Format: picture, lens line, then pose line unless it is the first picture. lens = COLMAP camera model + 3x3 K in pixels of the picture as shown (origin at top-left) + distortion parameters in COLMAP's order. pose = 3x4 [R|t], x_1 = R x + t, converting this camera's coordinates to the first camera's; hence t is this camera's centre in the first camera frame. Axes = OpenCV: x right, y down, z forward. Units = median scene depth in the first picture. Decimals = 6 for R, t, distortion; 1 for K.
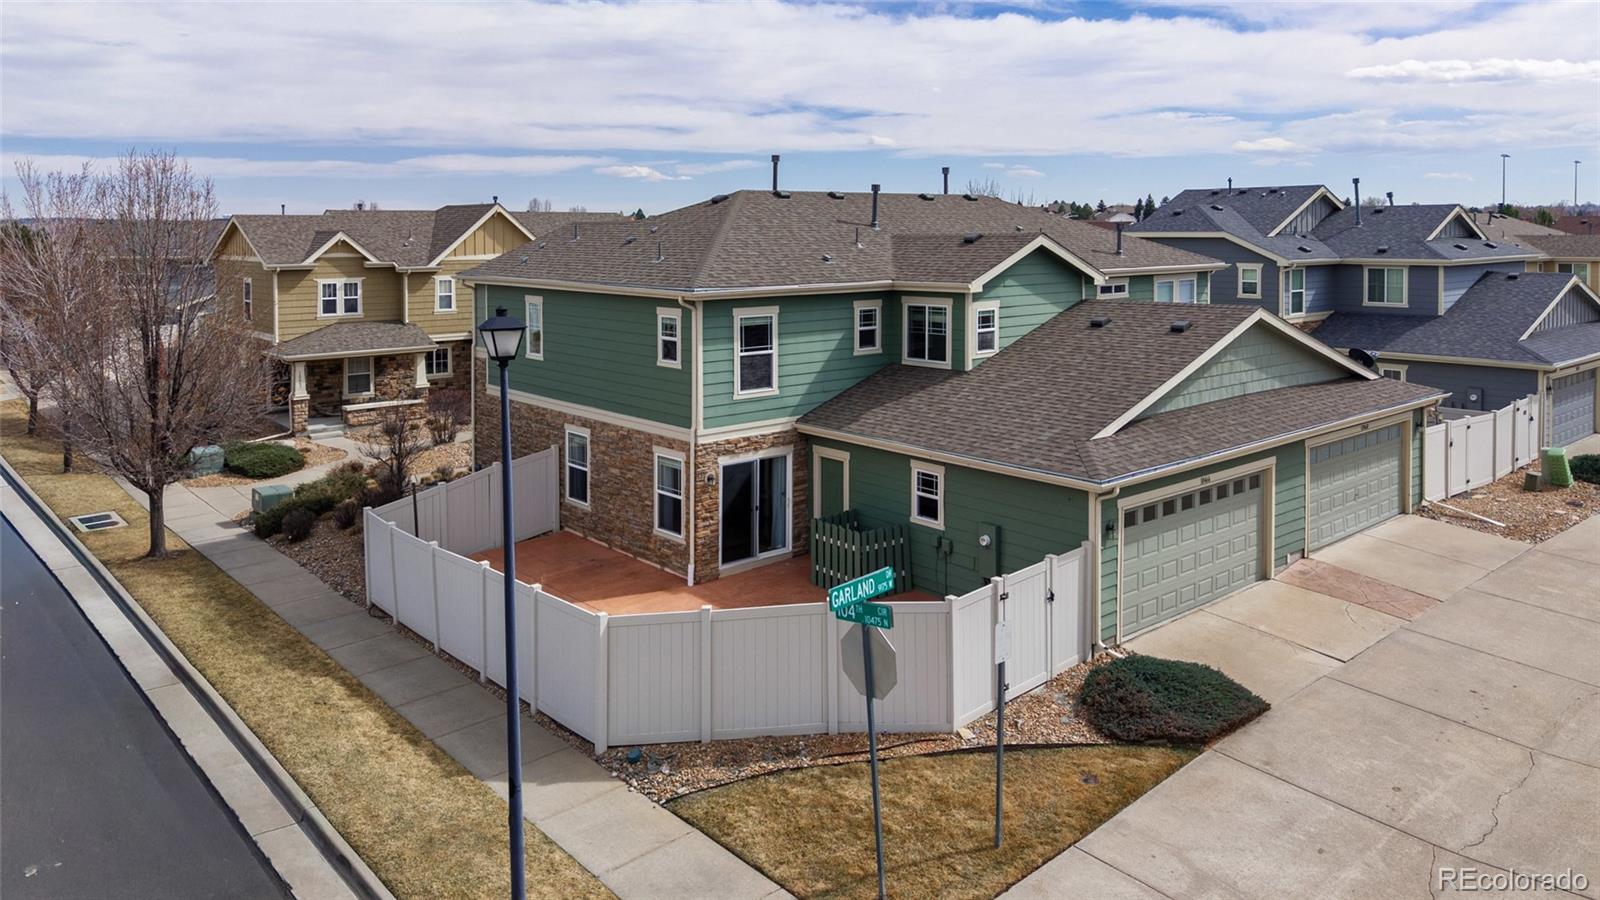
lens RADIAL K [[1101.7, 0, 799.0], [0, 1101.7, 448.1], [0, 0, 1]] dist [0.027185, -0.028527]
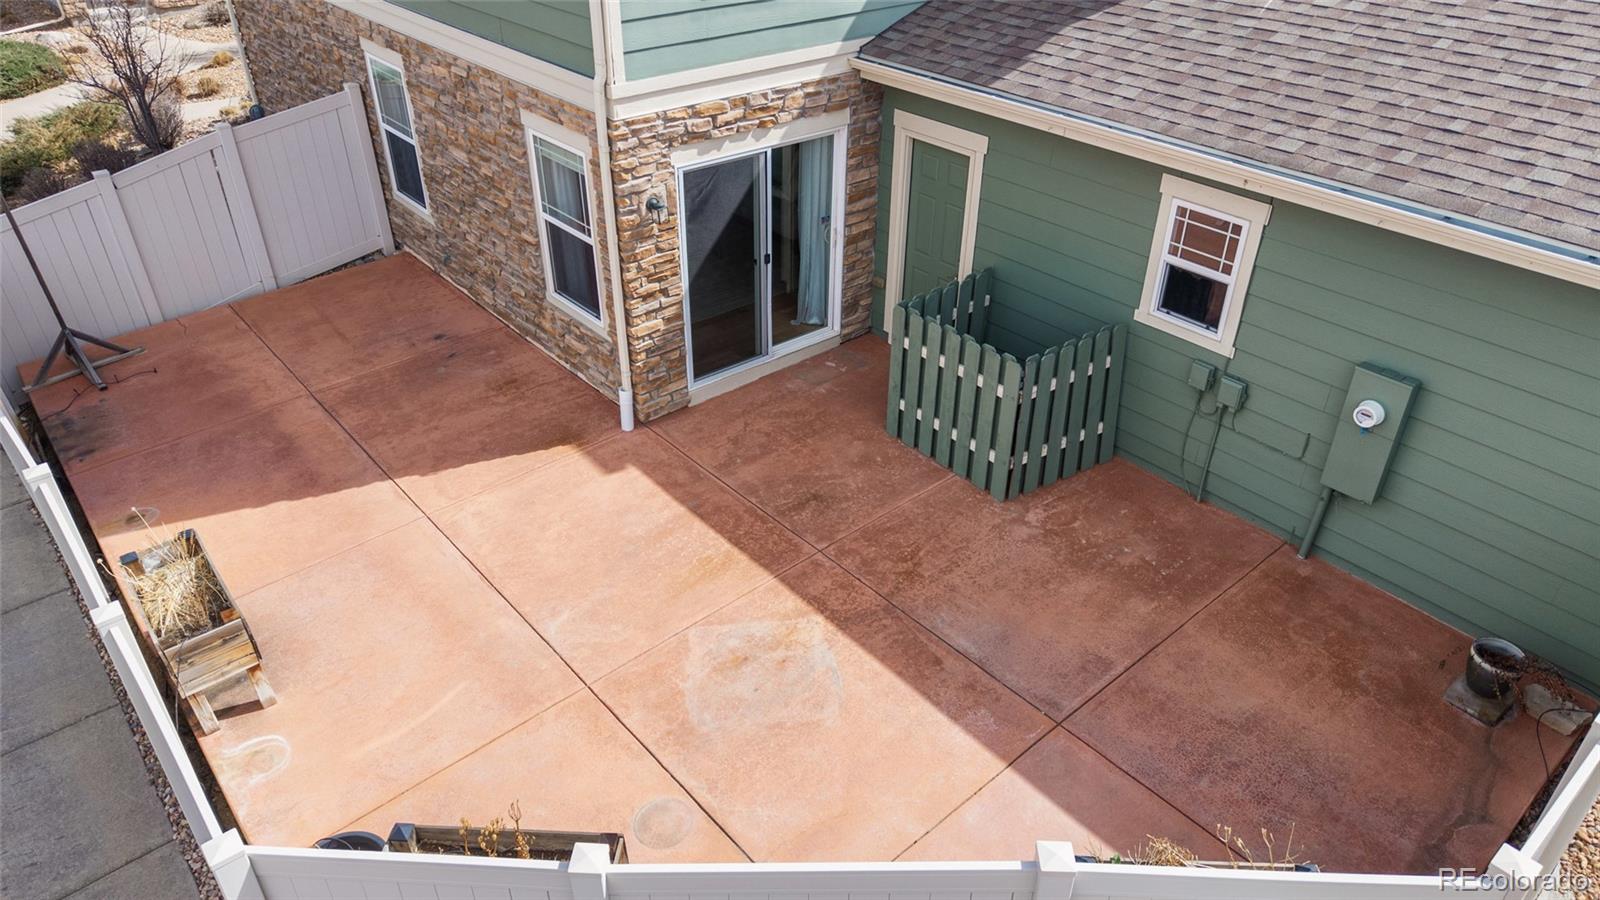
lens RADIAL K [[1101.7, 0, 831.7], [0, 1101.7, 465.1], [0, 0, 1]] dist [0.027185, -0.028527]
pose [[0.999797, 0.000113, 0.020146, -0.021174], [-0.007612, 0.927966, 0.372587, -0.035596], [-0.018653, -0.372665, 0.927779, 0.559245]]
